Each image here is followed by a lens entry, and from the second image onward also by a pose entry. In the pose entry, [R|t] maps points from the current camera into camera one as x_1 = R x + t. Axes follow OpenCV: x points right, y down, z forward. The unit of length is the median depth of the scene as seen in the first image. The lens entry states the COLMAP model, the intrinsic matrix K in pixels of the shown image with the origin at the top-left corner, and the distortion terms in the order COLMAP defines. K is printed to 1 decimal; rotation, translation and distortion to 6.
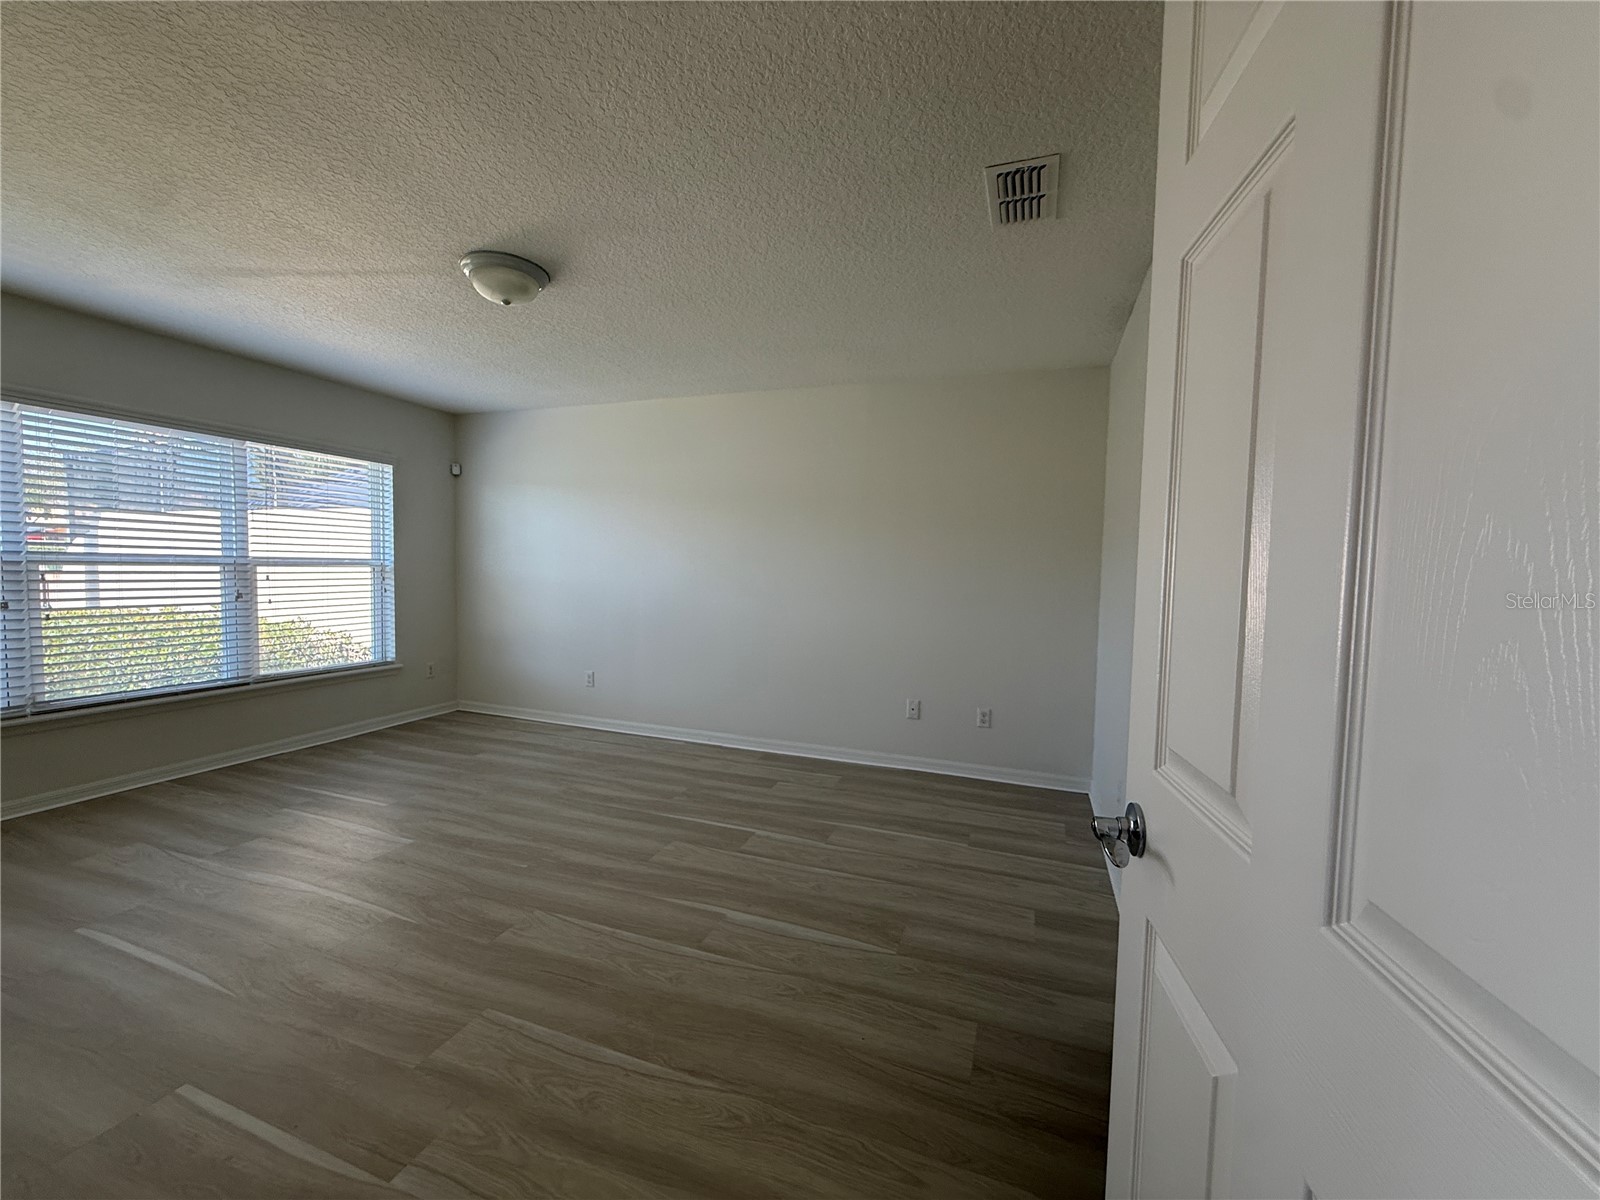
lens RADIAL K [[636.5, 0, 793.6], [0, 636.5, 601.3], [0, 0, 1]] dist [0.001694, -0.000050]
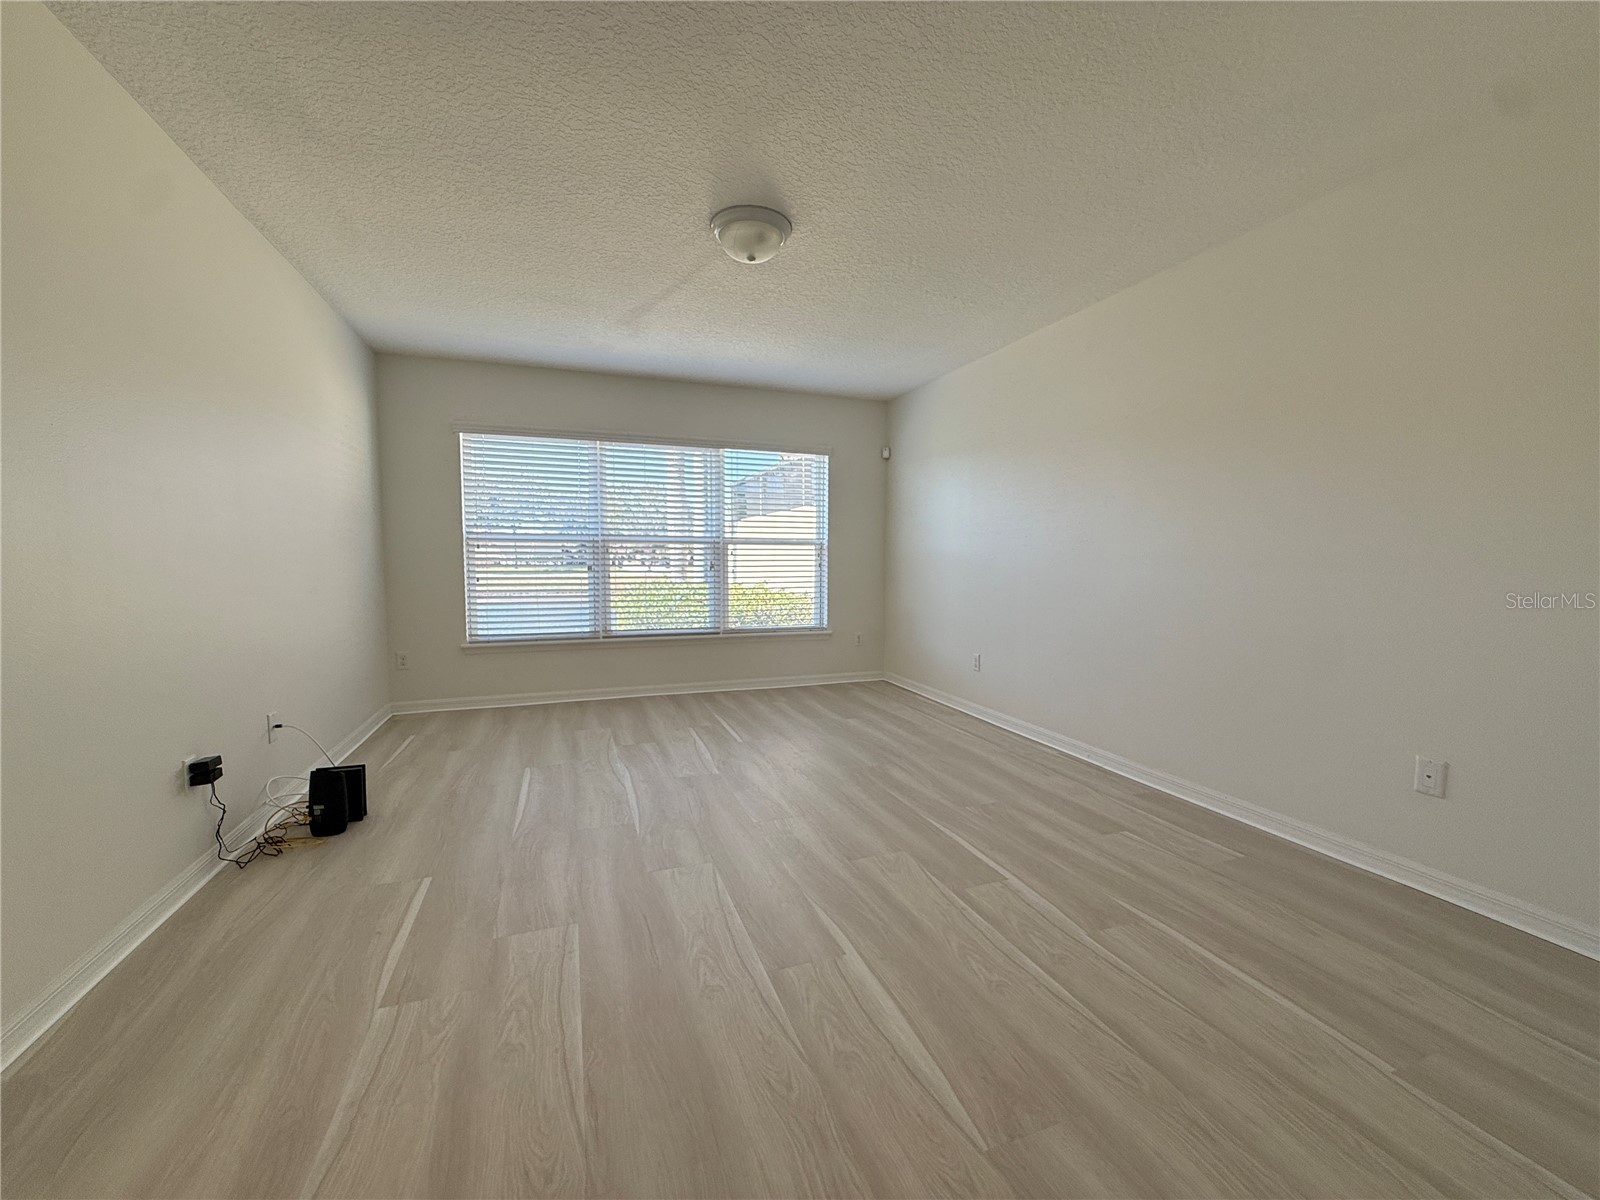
lens RADIAL K [[635.2, 0, 794.4], [0, 635.2, 599.1], [0, 0, 1]] dist [0.001337, 0.000175]
pose [[0.647063, 0.032317, -0.761751, 0.313196], [-0.033001, 0.999352, 0.014365, 0.043779], [0.761722, 0.015844, 0.647711, 0.339305]]
